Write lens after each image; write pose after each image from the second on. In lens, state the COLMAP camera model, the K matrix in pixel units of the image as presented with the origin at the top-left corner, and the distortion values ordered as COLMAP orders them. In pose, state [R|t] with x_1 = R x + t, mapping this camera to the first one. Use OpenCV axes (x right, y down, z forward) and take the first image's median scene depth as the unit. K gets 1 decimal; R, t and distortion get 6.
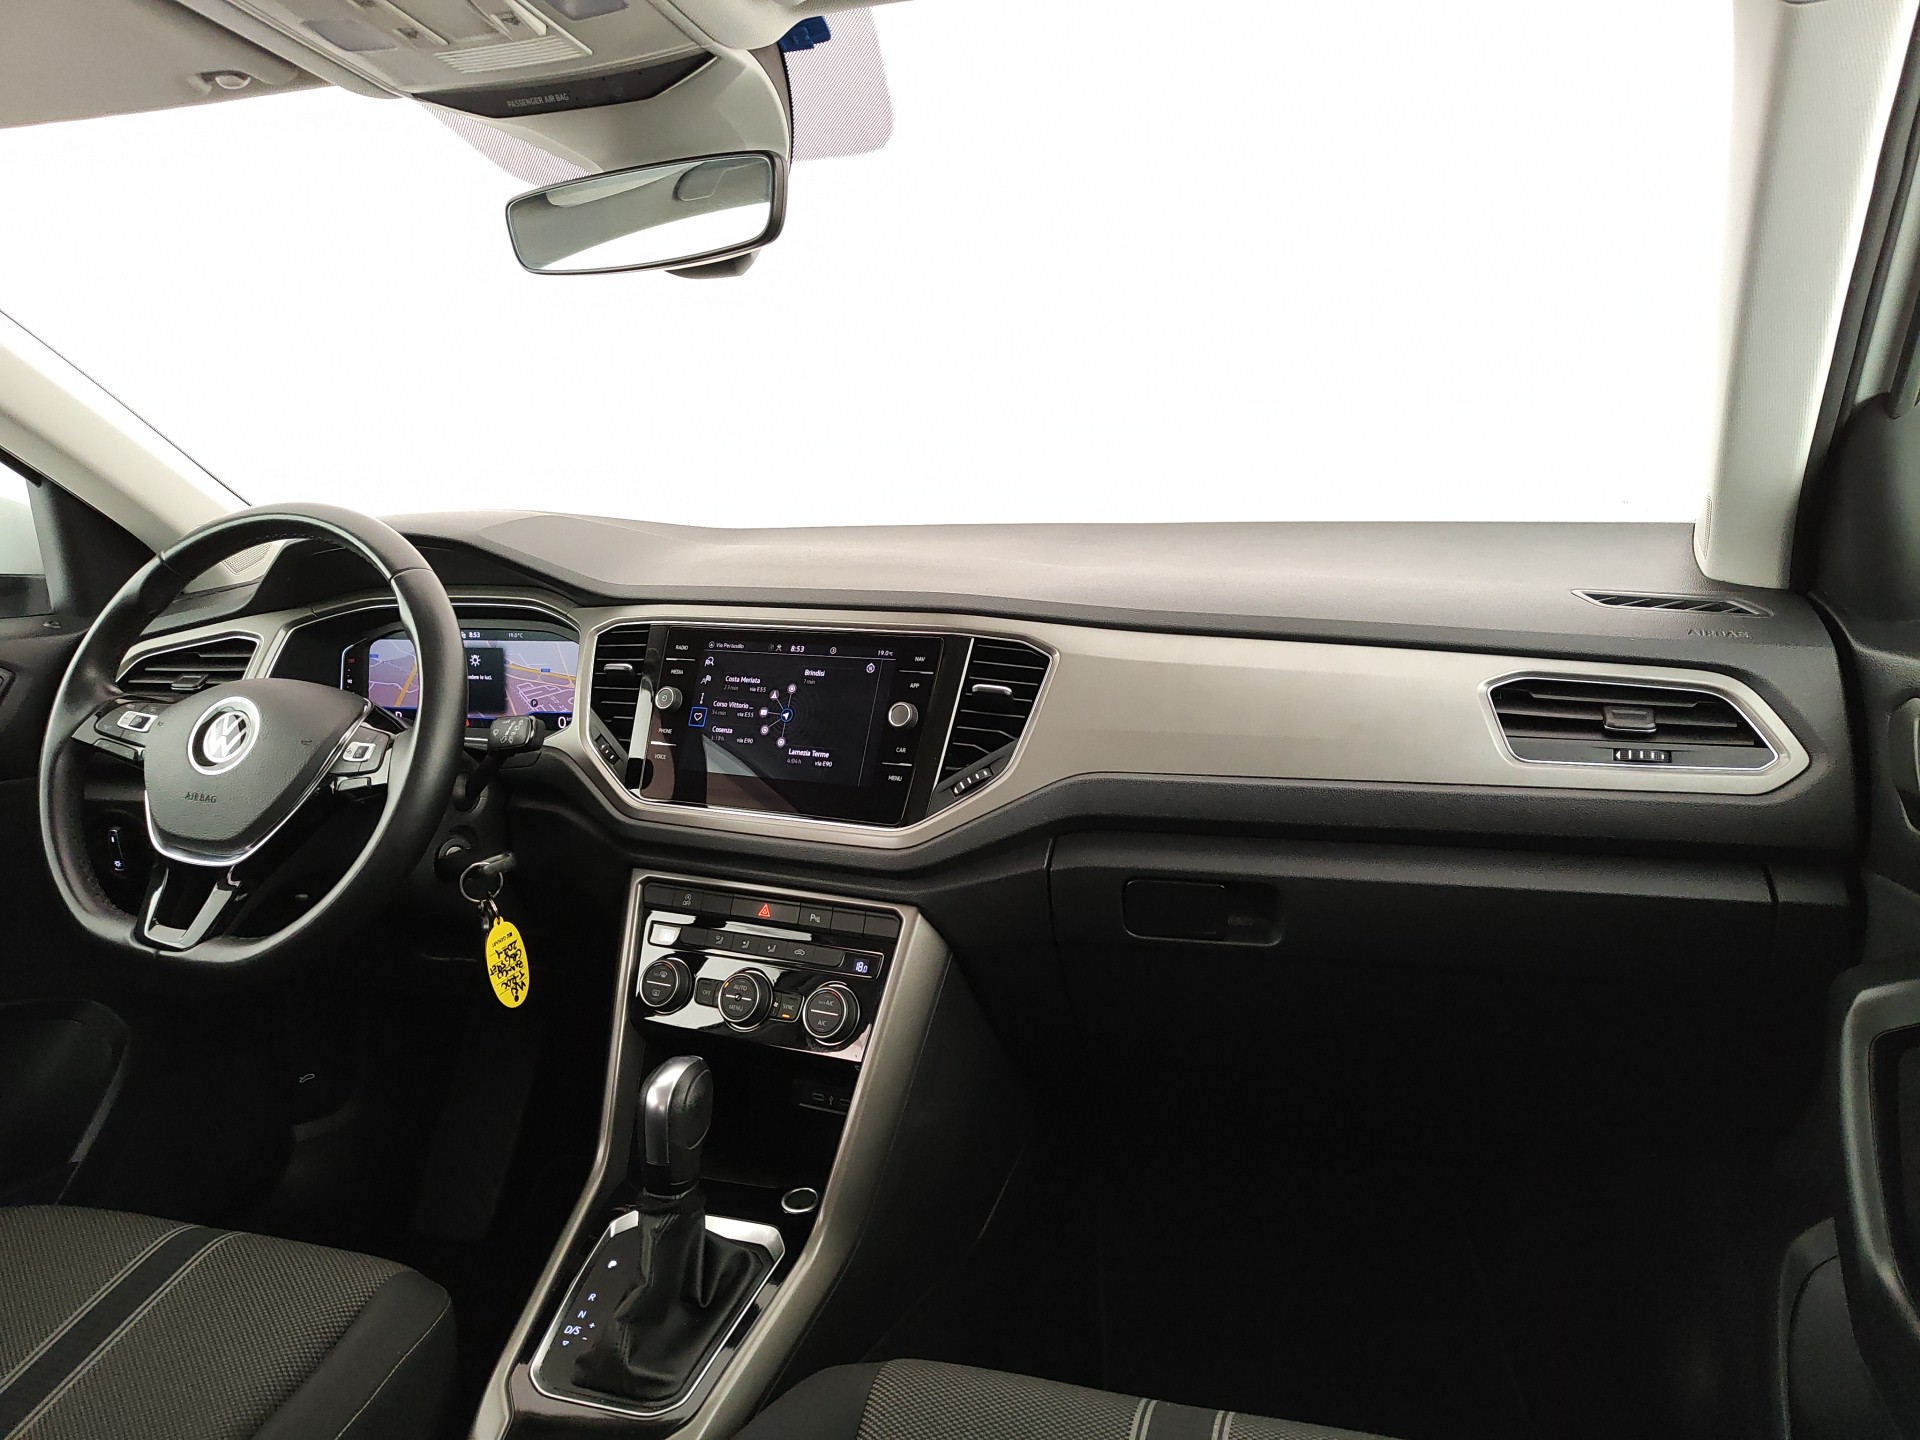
lens RADIAL K [[1346.4, 0, 966.8], [0, 1346.4, 710.7], [0, 0, 1]] dist [0.003720, -0.005166]
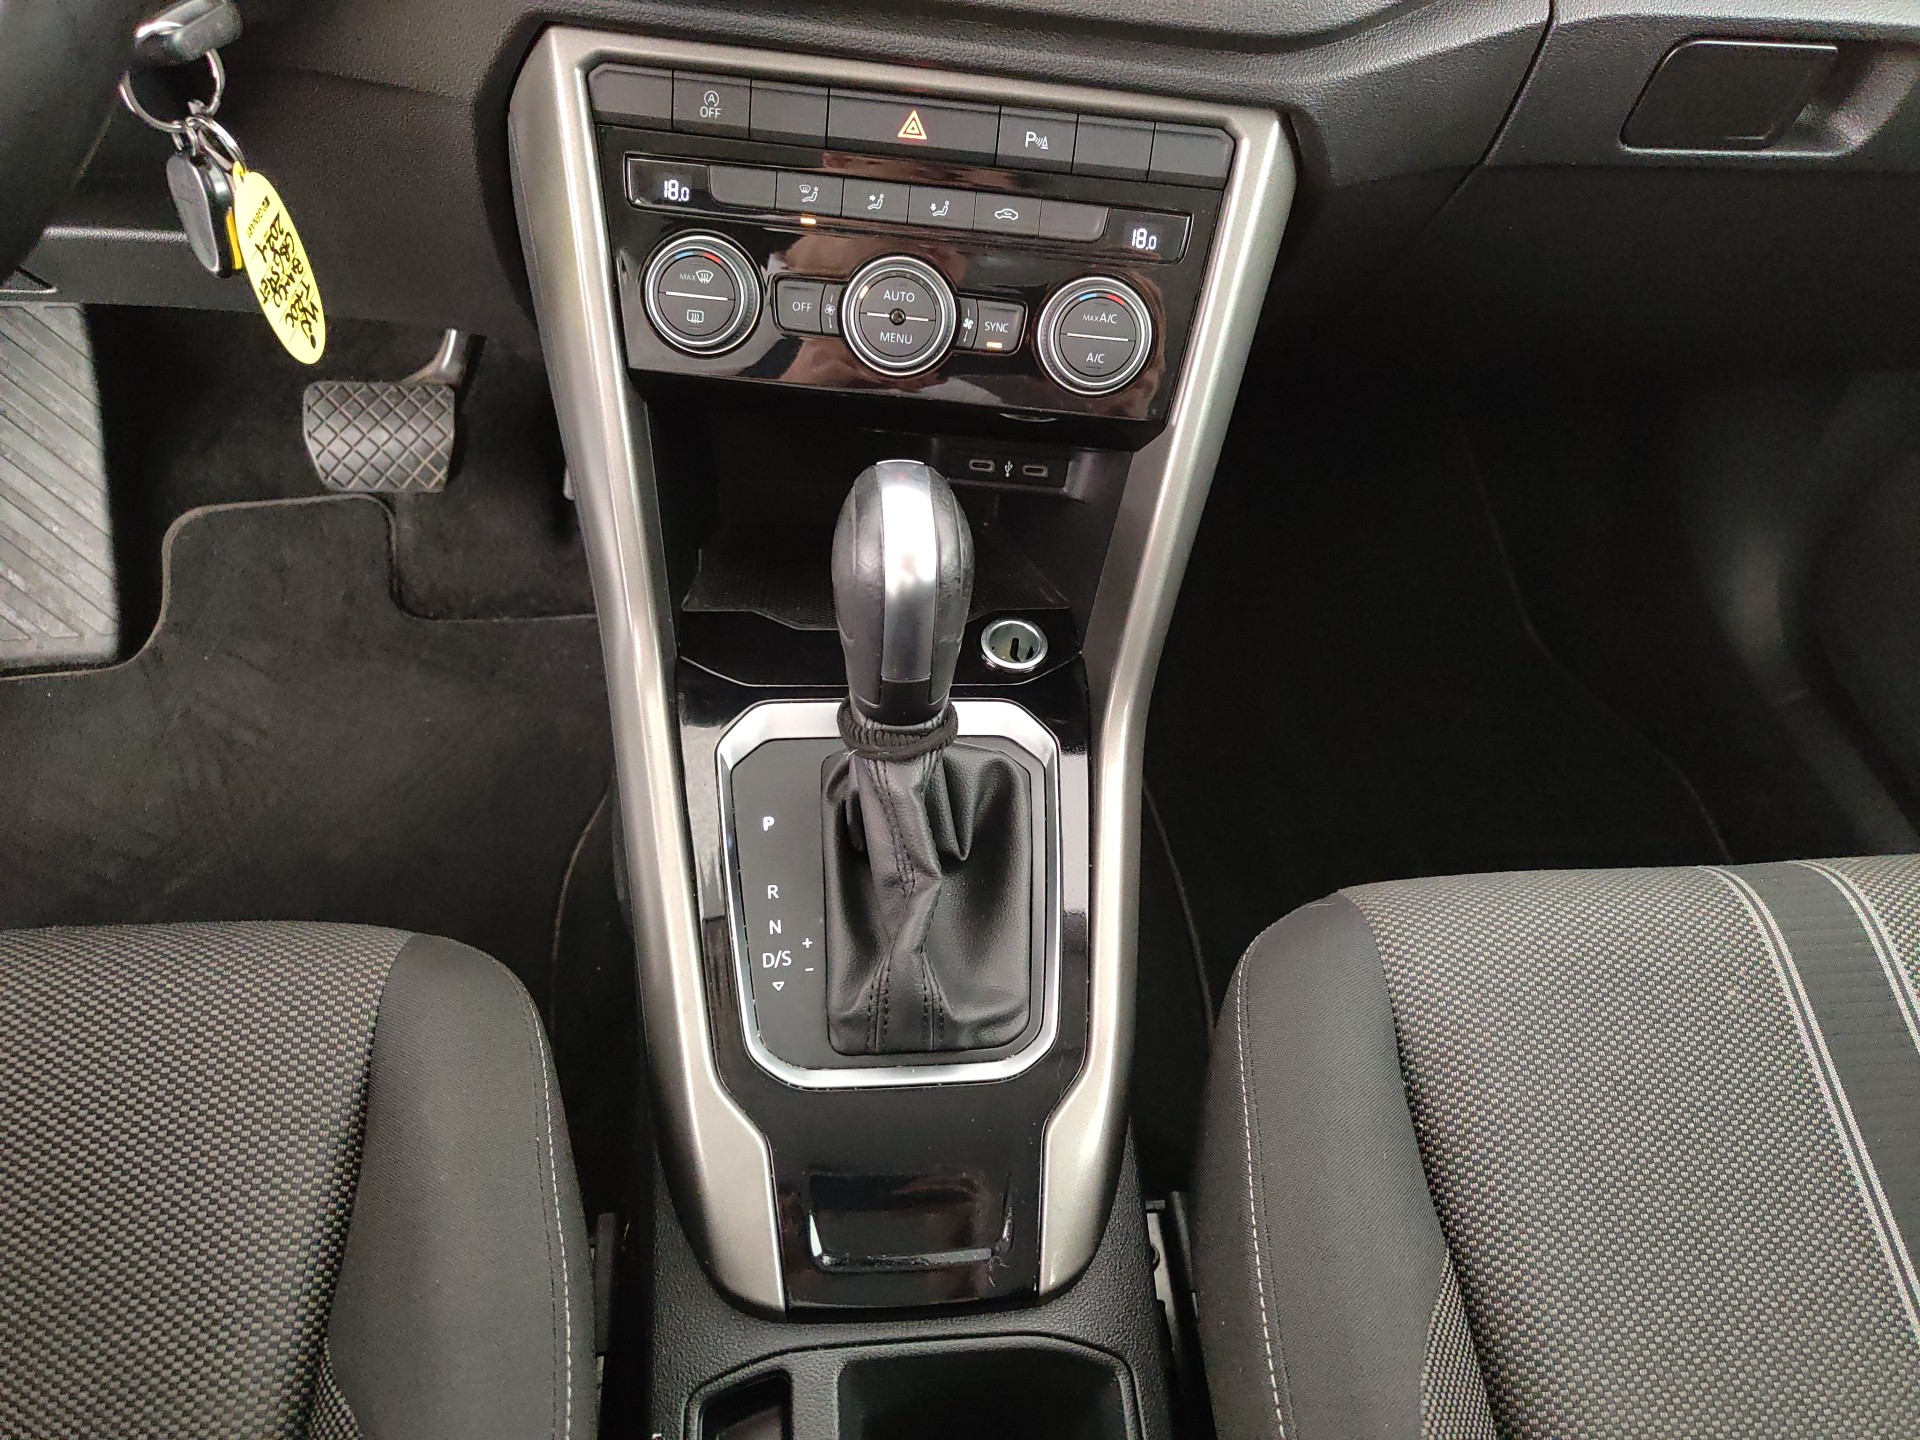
lens RADIAL K [[1346.4, 0, 963.6], [0, 1346.4, 714.3], [0, 0, 1]] dist [0.003720, -0.005166]
pose [[0.911013, -0.208503, 0.355783, -0.360420], [-0.040584, 0.813240, 0.580512, 0.041911], [-0.410375, -0.543293, 0.732410, 0.550531]]
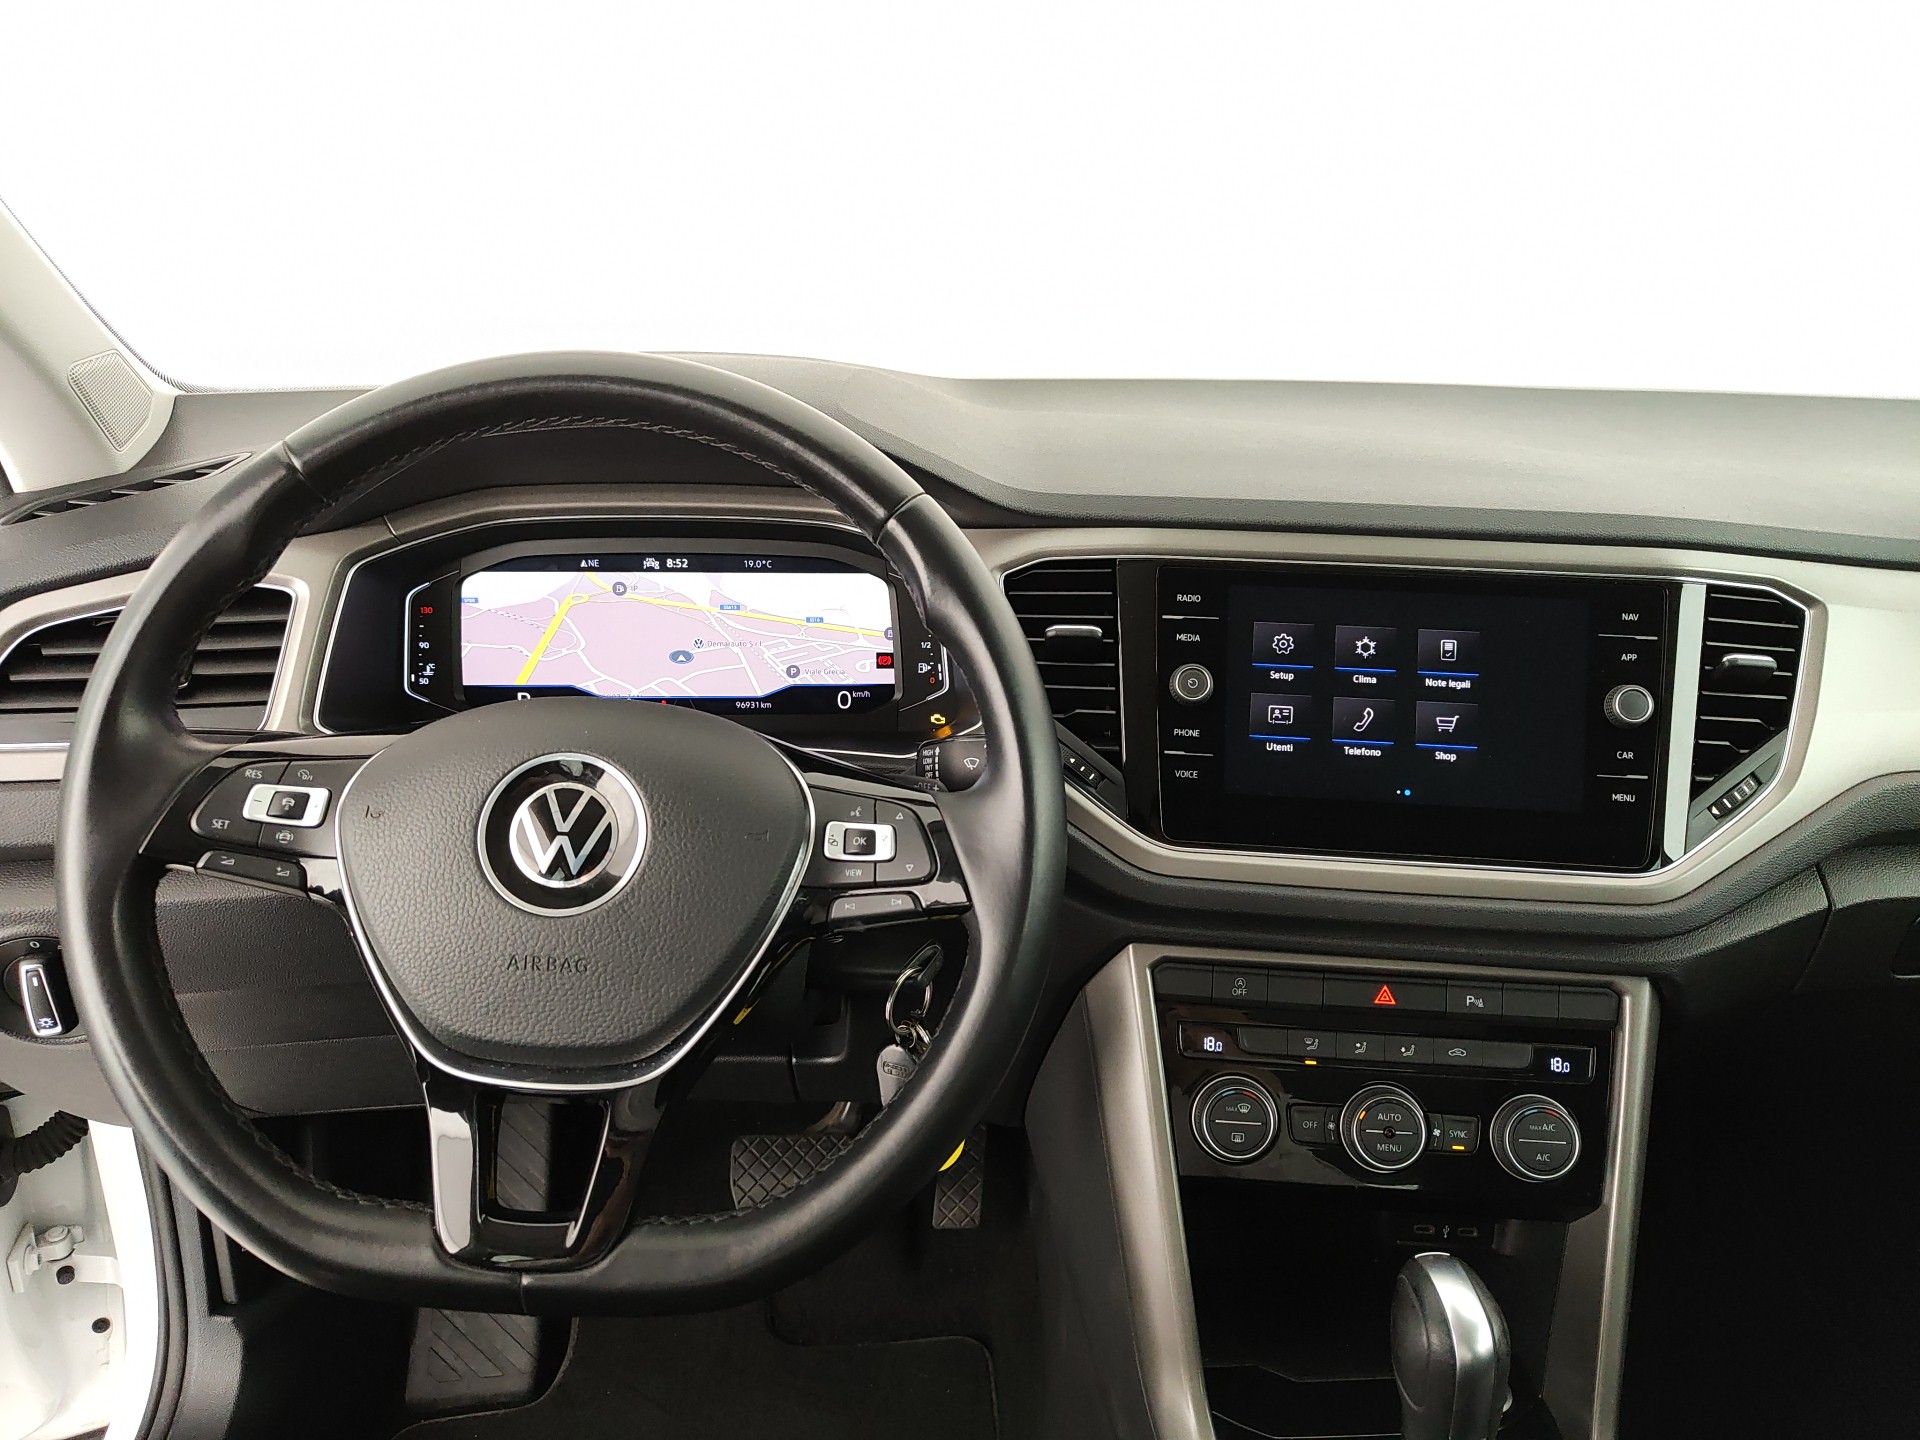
lens RADIAL K [[1346.4, 0, 963.7], [0, 1346.4, 721.2], [0, 0, 1]] dist [0.003720, -0.005166]
pose [[0.928790, -0.076777, 0.362567, -0.602393], [0.019700, 0.987151, 0.158574, -0.101967], [-0.370083, -0.140140, 0.918368, 0.496106]]
